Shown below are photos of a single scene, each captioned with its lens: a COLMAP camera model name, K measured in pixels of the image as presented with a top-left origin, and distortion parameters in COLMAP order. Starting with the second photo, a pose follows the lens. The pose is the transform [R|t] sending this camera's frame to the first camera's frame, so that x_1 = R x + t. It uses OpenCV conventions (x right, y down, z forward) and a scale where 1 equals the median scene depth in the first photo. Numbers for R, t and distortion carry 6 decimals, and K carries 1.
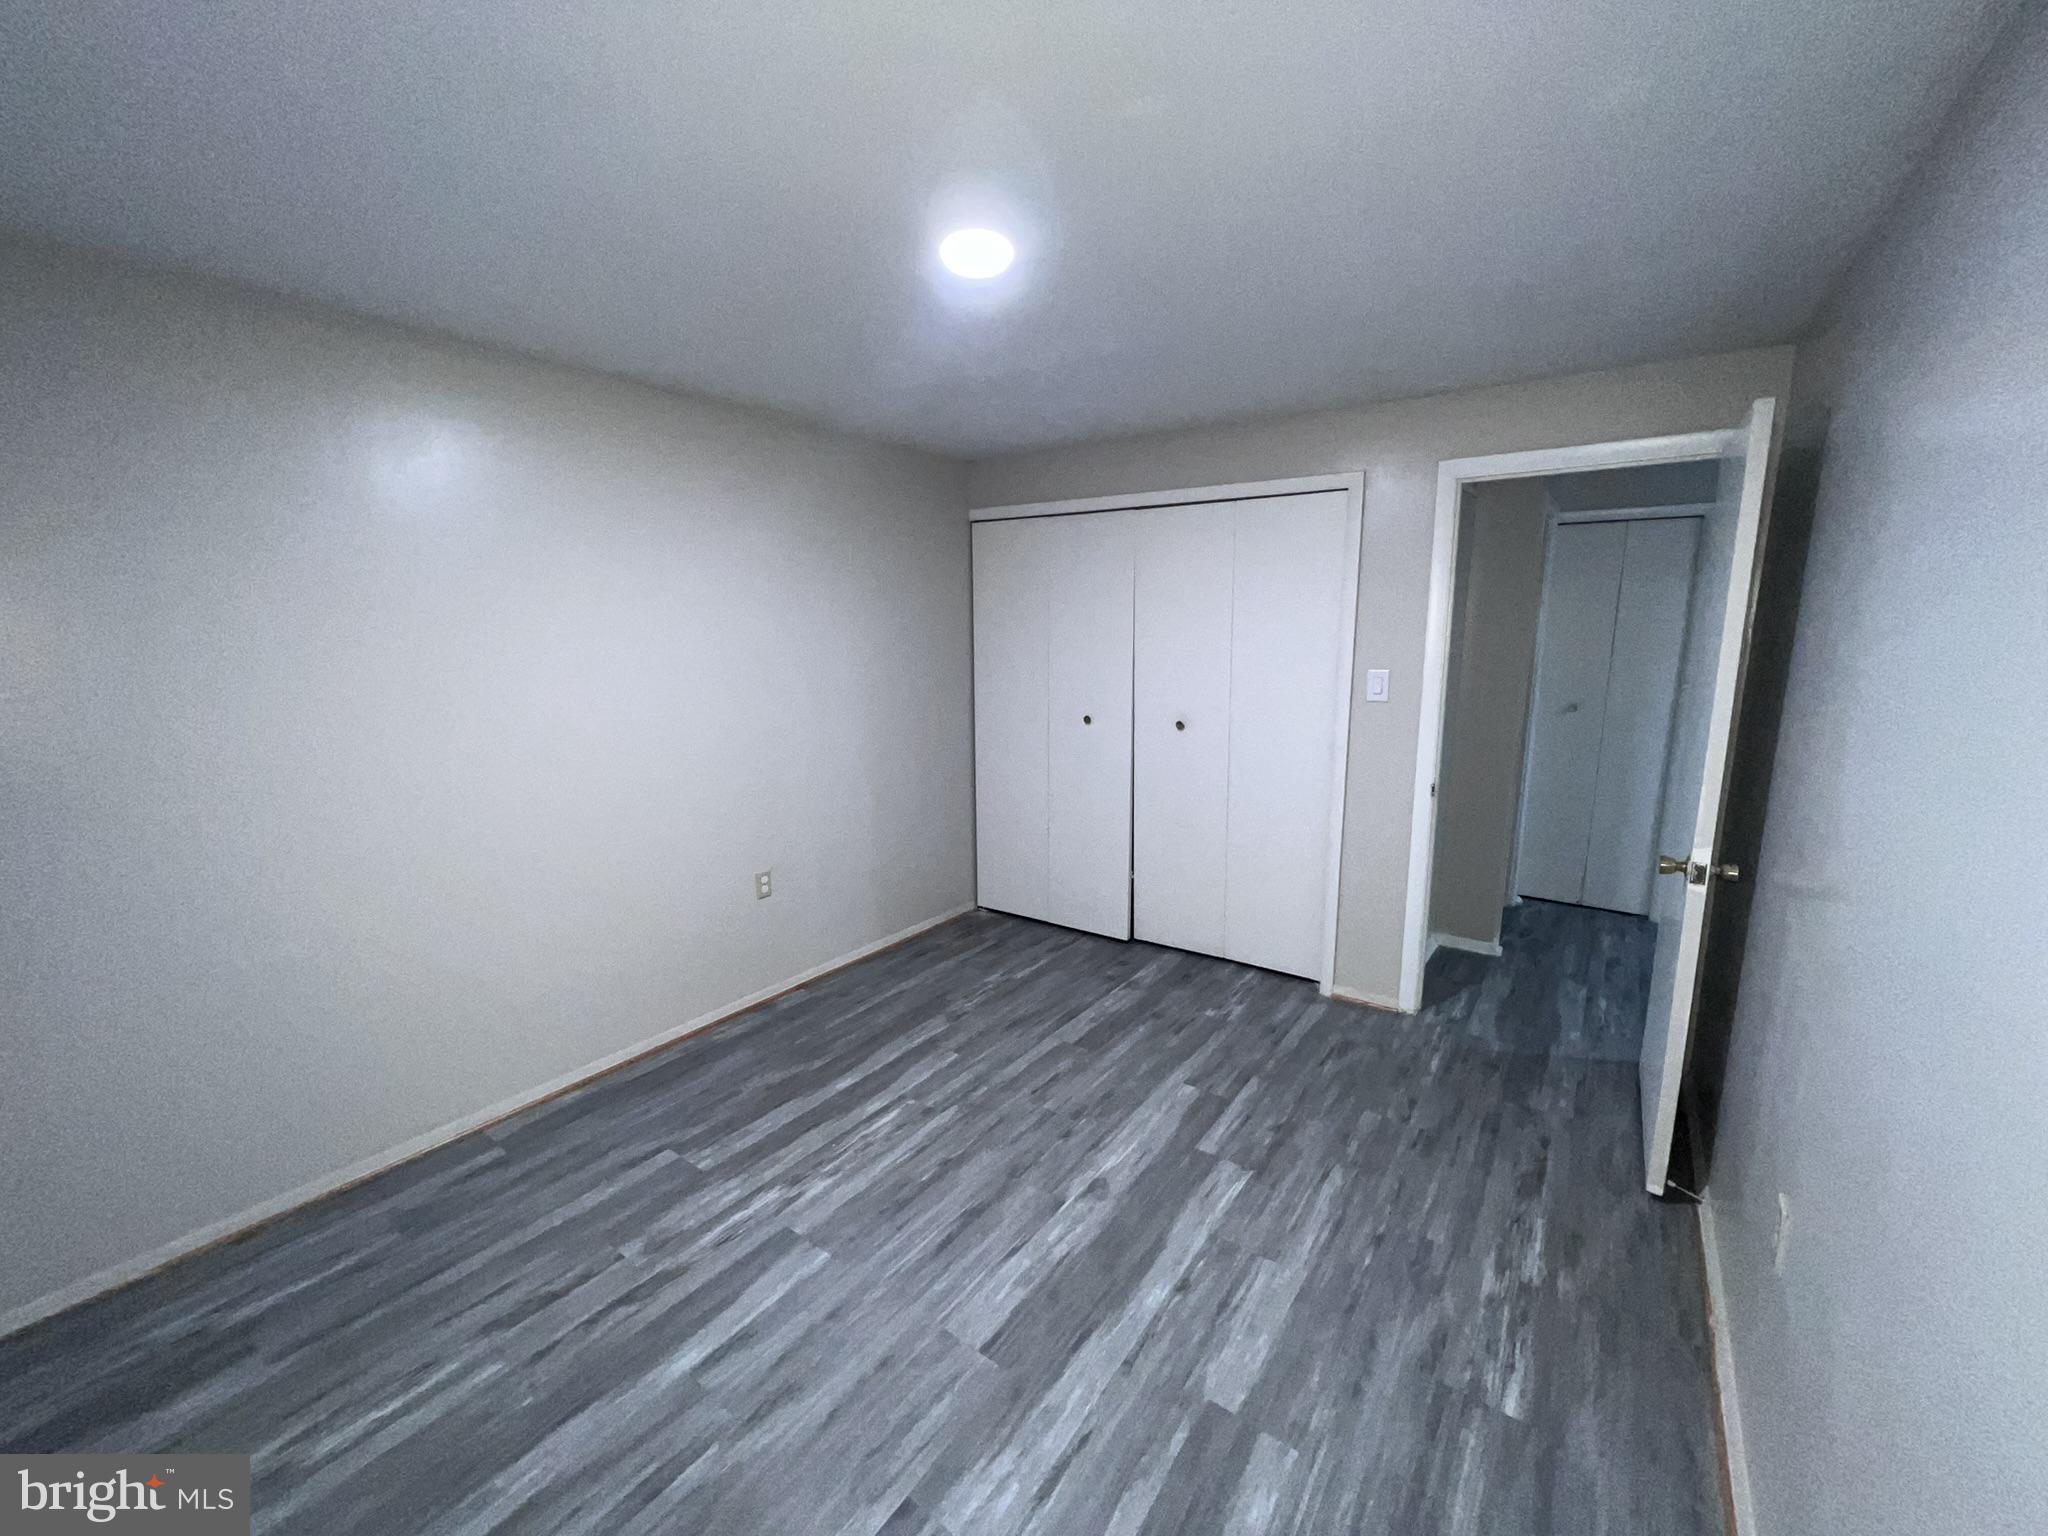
lens RADIAL K [[818.2, 0, 1023.1], [0, 818.2, 765.2], [0, 0, 1]] dist [0.000227, 0.000238]
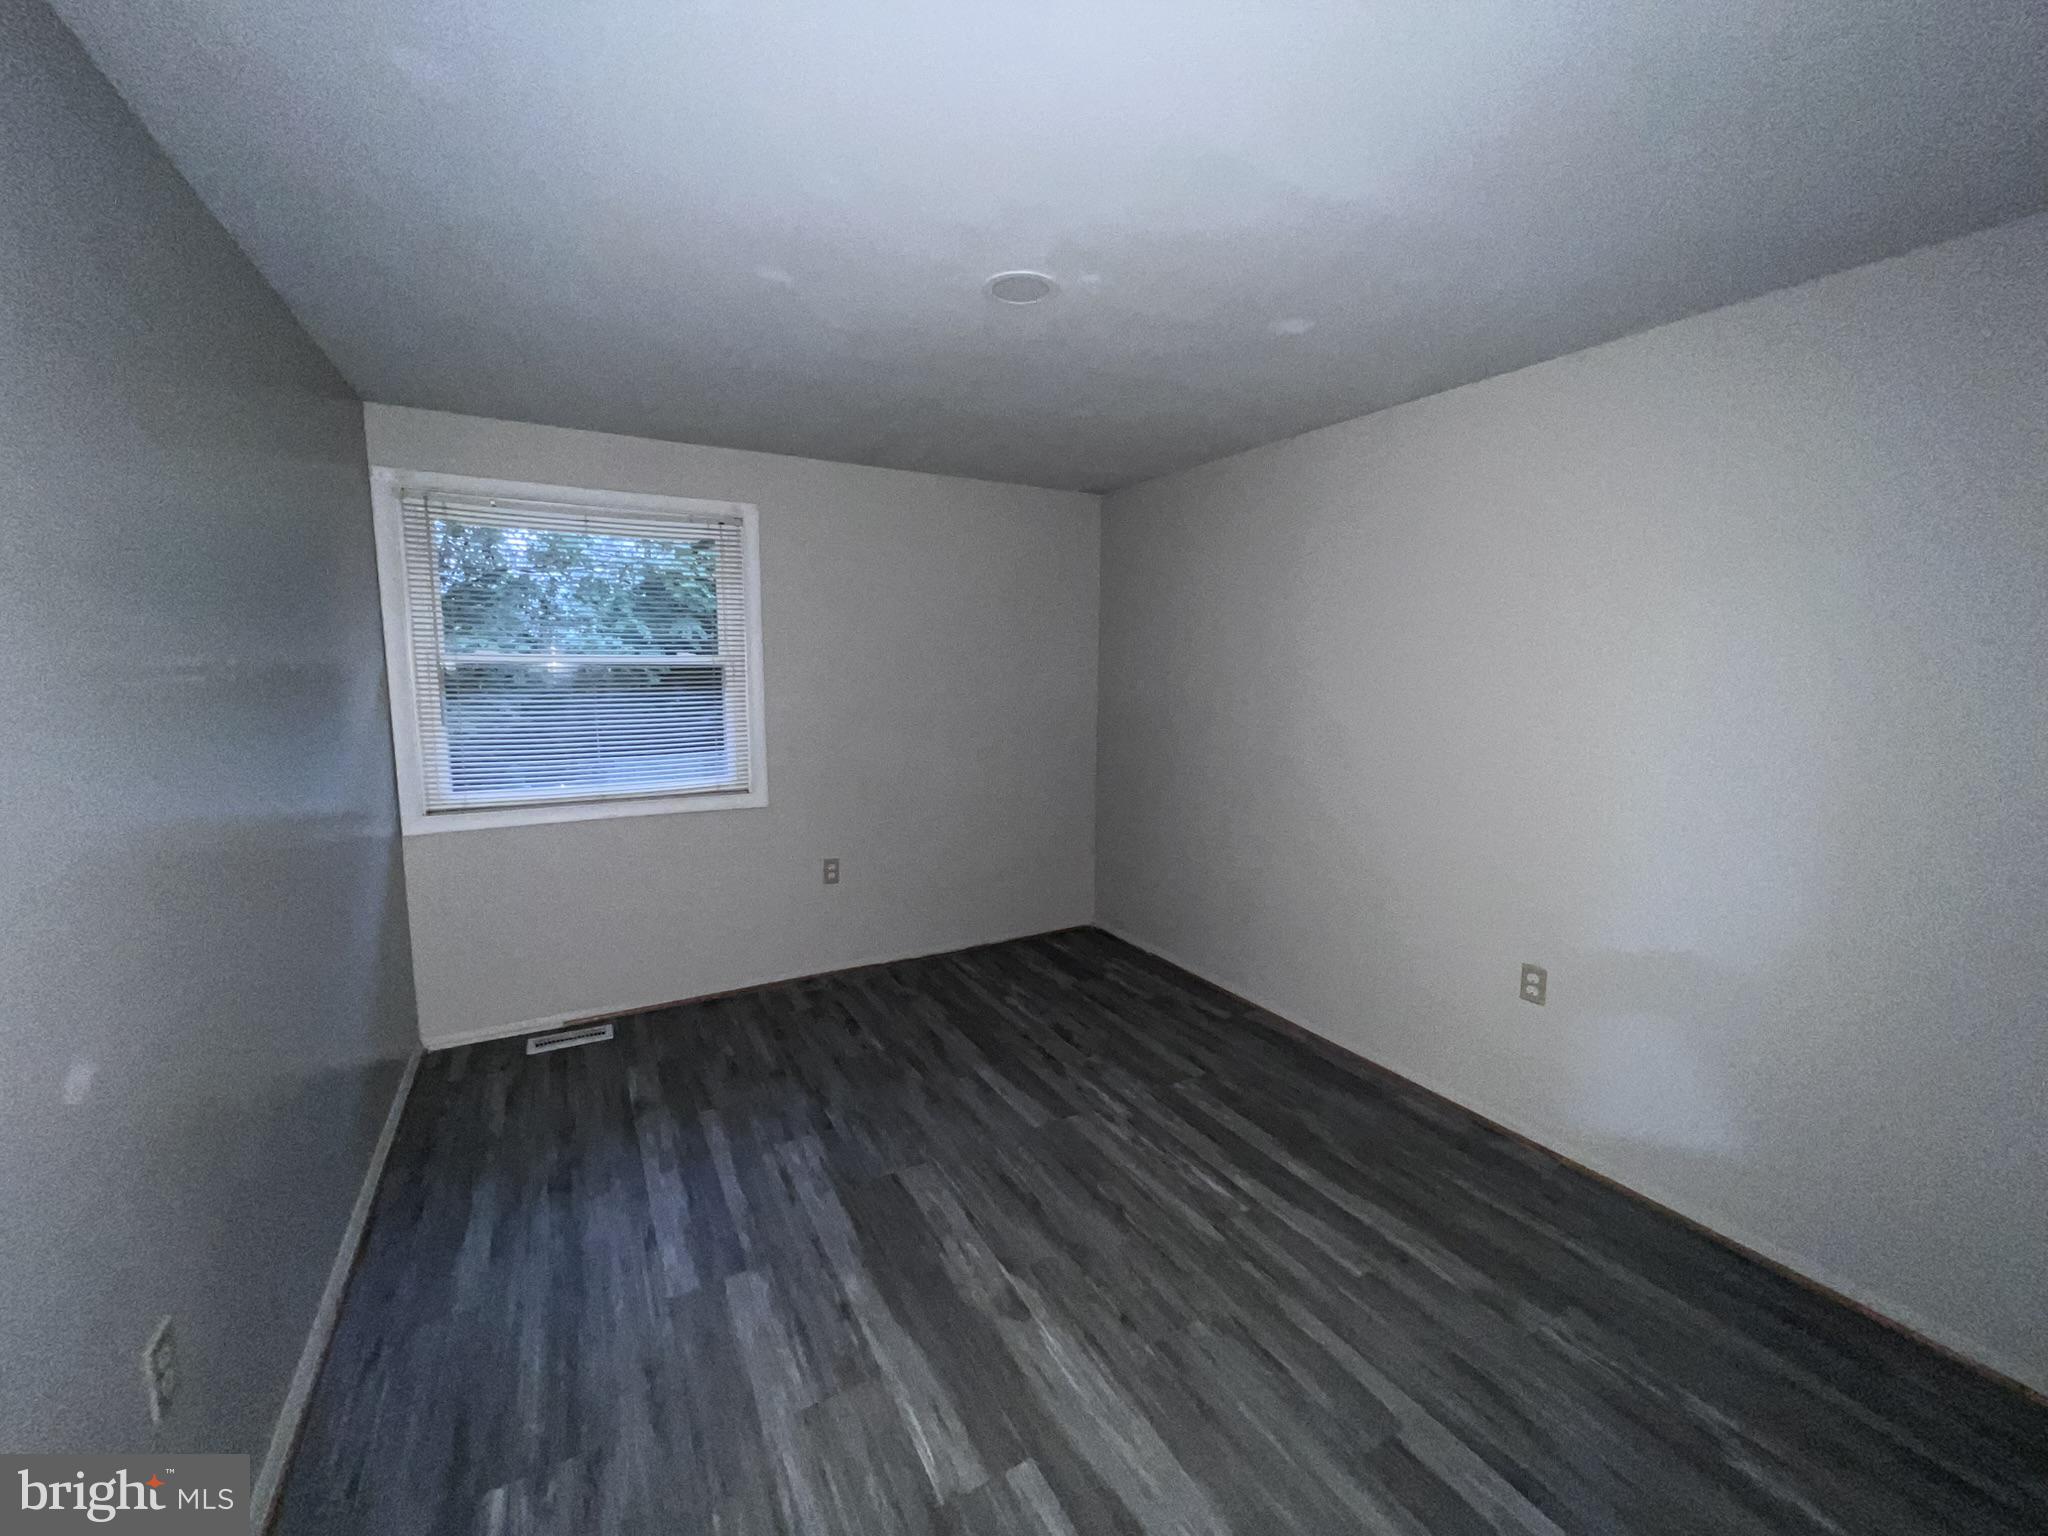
lens RADIAL K [[818.2, 0, 1023.1], [0, 818.2, 765.2], [0, 0, 1]] dist [0.000227, 0.000238]
pose [[-0.411359, 0.115872, -0.904078, 0.824877], [-0.161272, 0.966984, 0.197314, -0.188580], [0.897093, 0.226970, -0.379091, 1.283333]]
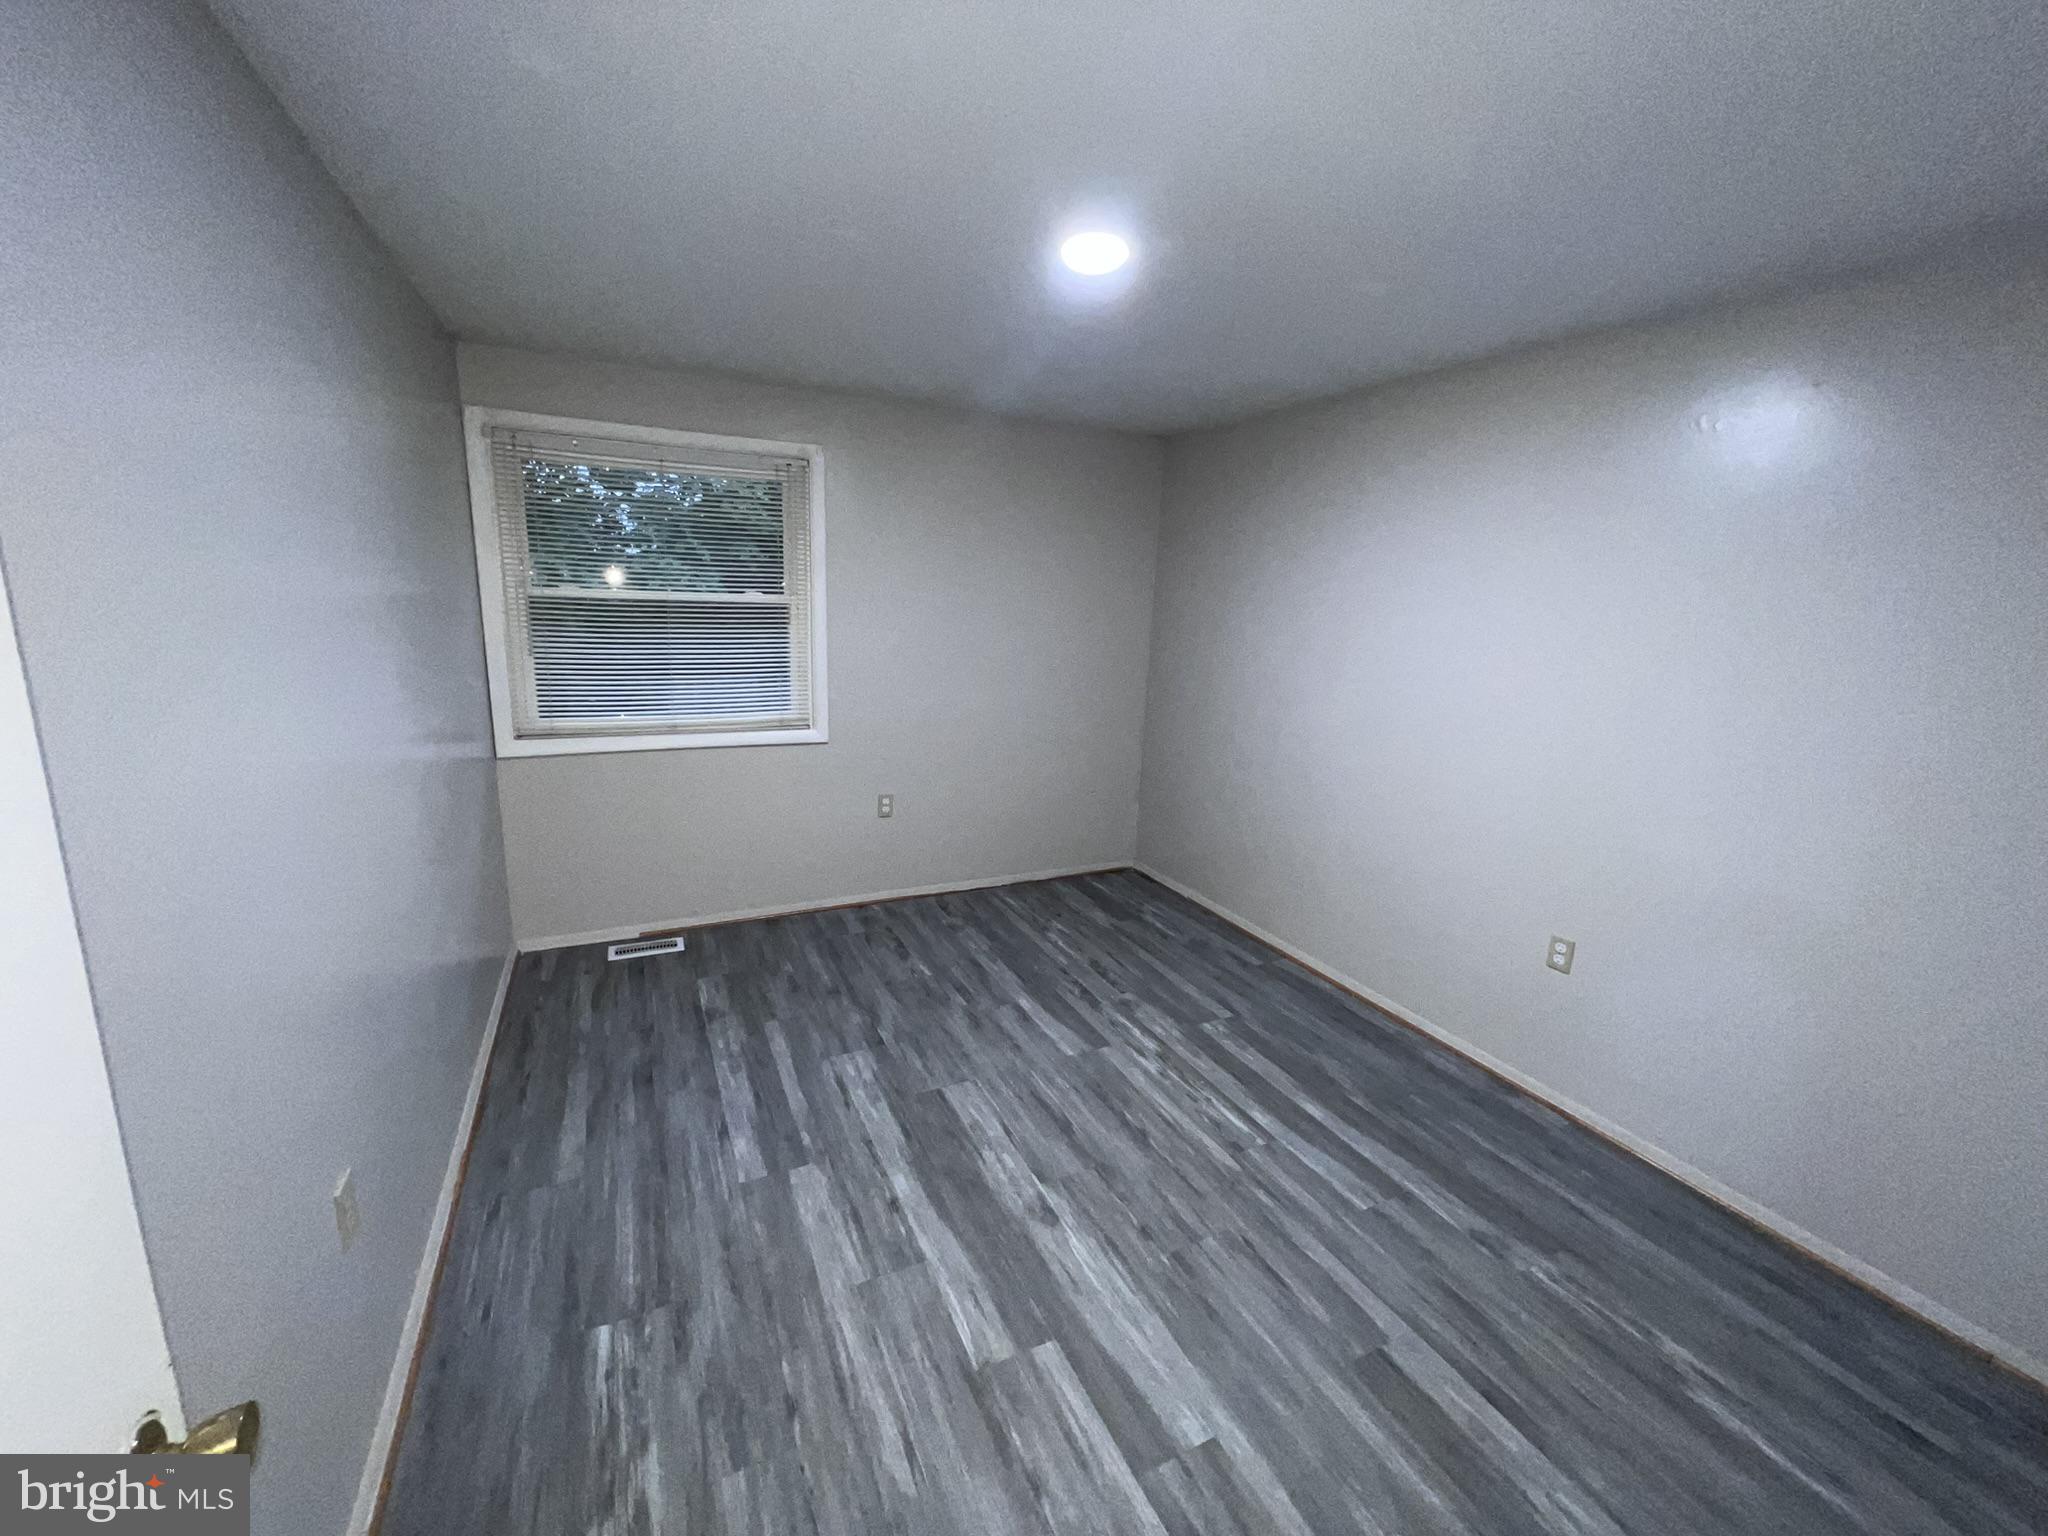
lens RADIAL K [[818.2, 0, 1023.1], [0, 818.2, 765.2], [0, 0, 1]] dist [0.000227, 0.000238]
pose [[-0.468387, 0.172575, -0.866506, 0.868830], [-0.187897, 0.938847, 0.288550, -0.230763], [0.863313, 0.297967, -0.407317, 1.290421]]
